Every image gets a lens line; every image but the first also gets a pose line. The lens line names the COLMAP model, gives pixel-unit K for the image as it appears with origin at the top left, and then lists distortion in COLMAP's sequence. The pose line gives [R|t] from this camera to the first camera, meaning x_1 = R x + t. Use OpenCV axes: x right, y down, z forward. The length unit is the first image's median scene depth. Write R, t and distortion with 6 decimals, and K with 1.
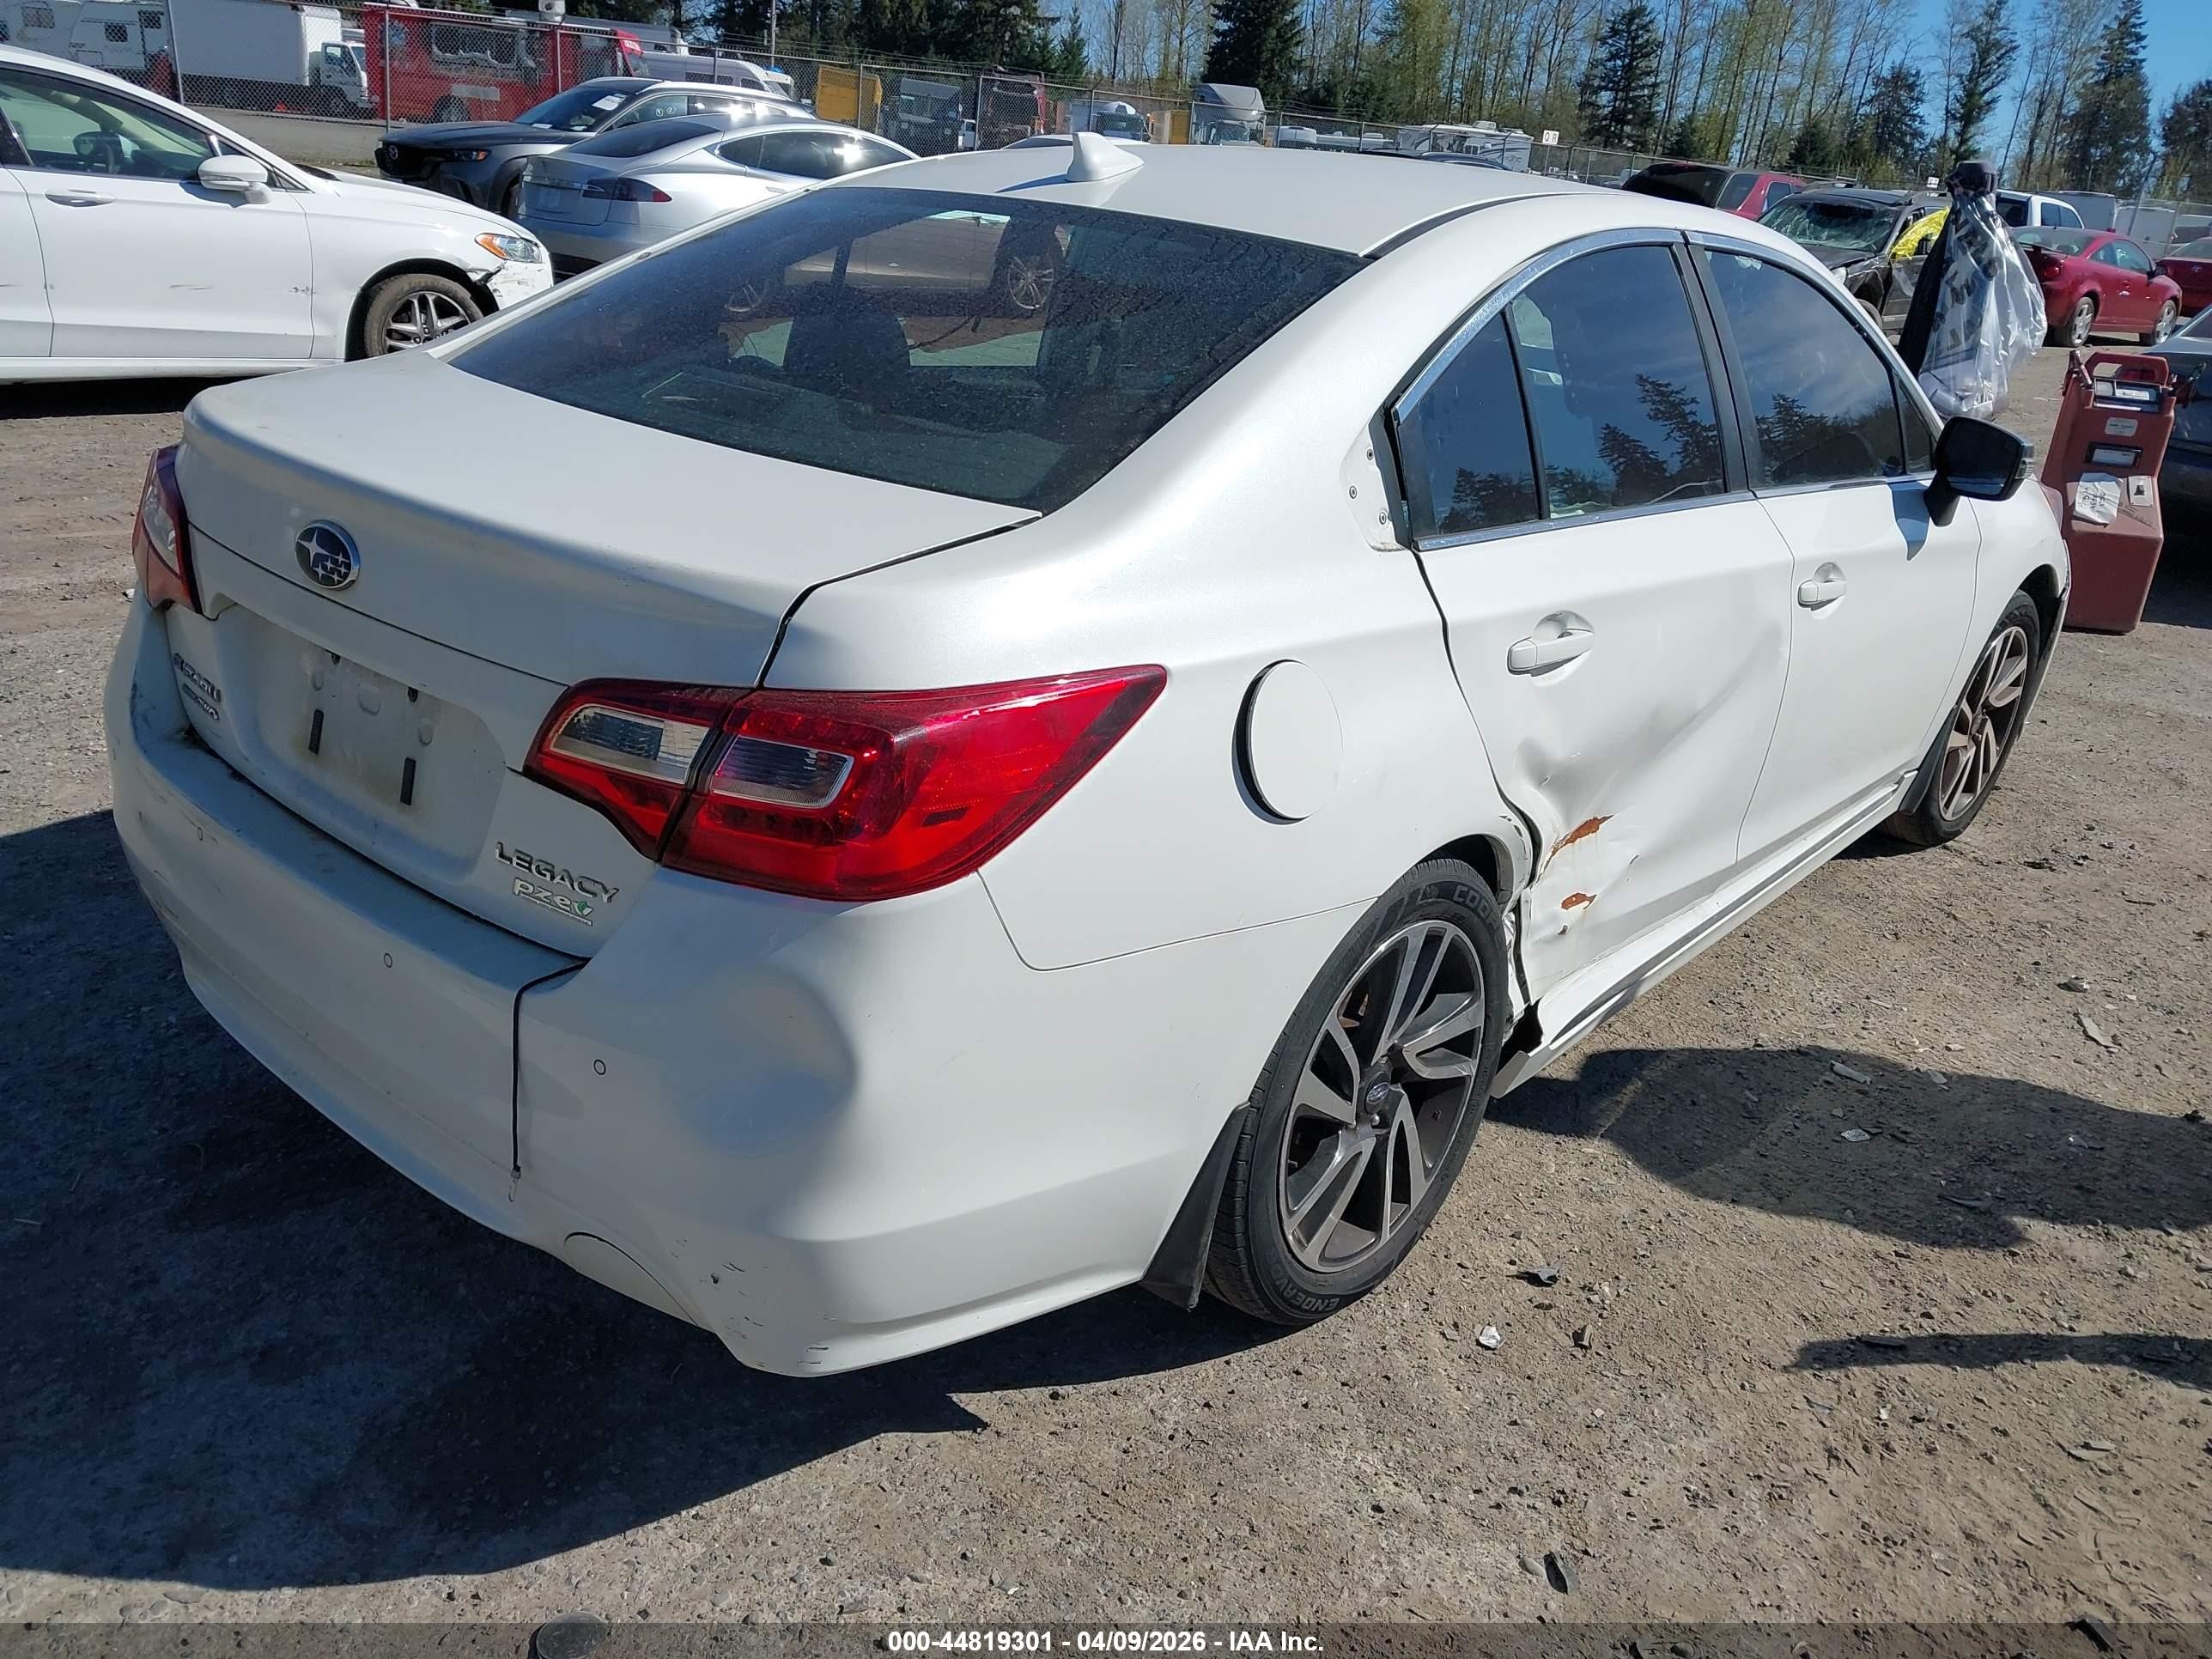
lens RADIAL K [[1702.1, 0, 1109.3], [0, 1702.1, 836.5], [0, 0, 1]] dist [0.011073, -0.003961]
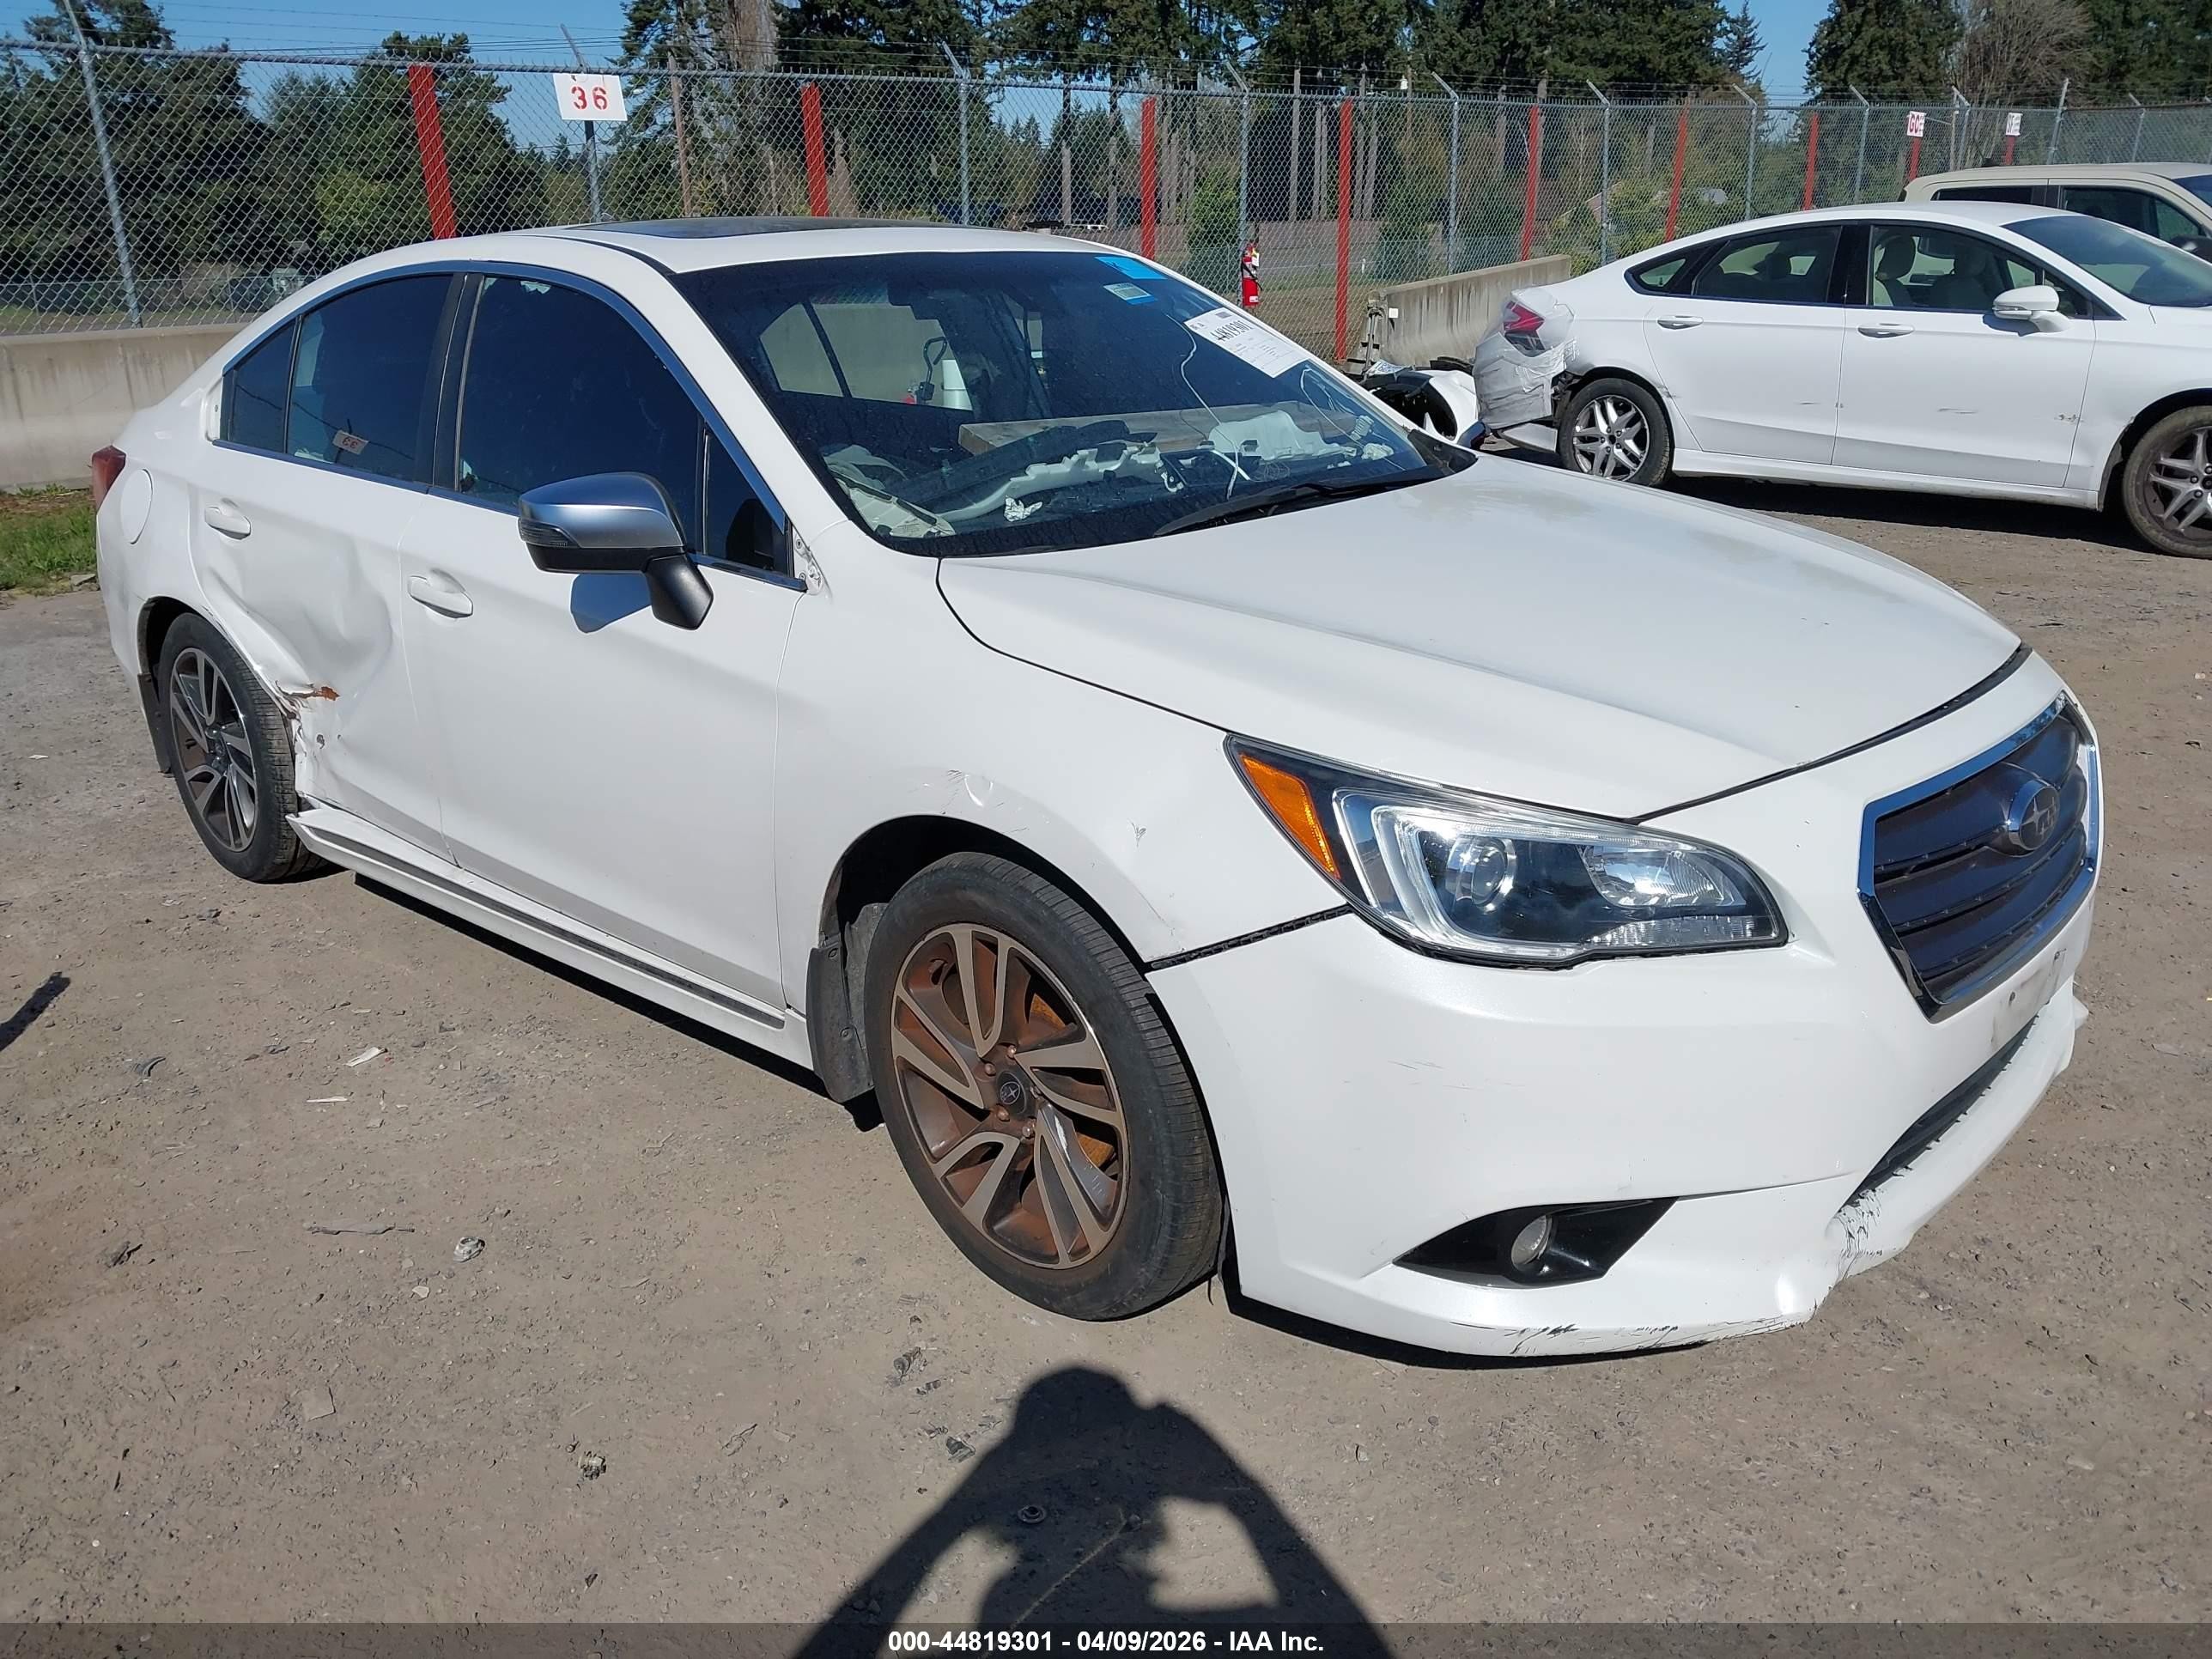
lens RADIAL K [[1702.1, 0, 1109.3], [0, 1702.1, 836.5], [0, 0, 1]] dist [0.011073, -0.003961]
pose [[-0.016337, 0.253041, -0.967318, 1.884206], [-0.350610, 0.904568, 0.242547, -0.524414], [0.936379, 0.343114, 0.073941, 1.756410]]
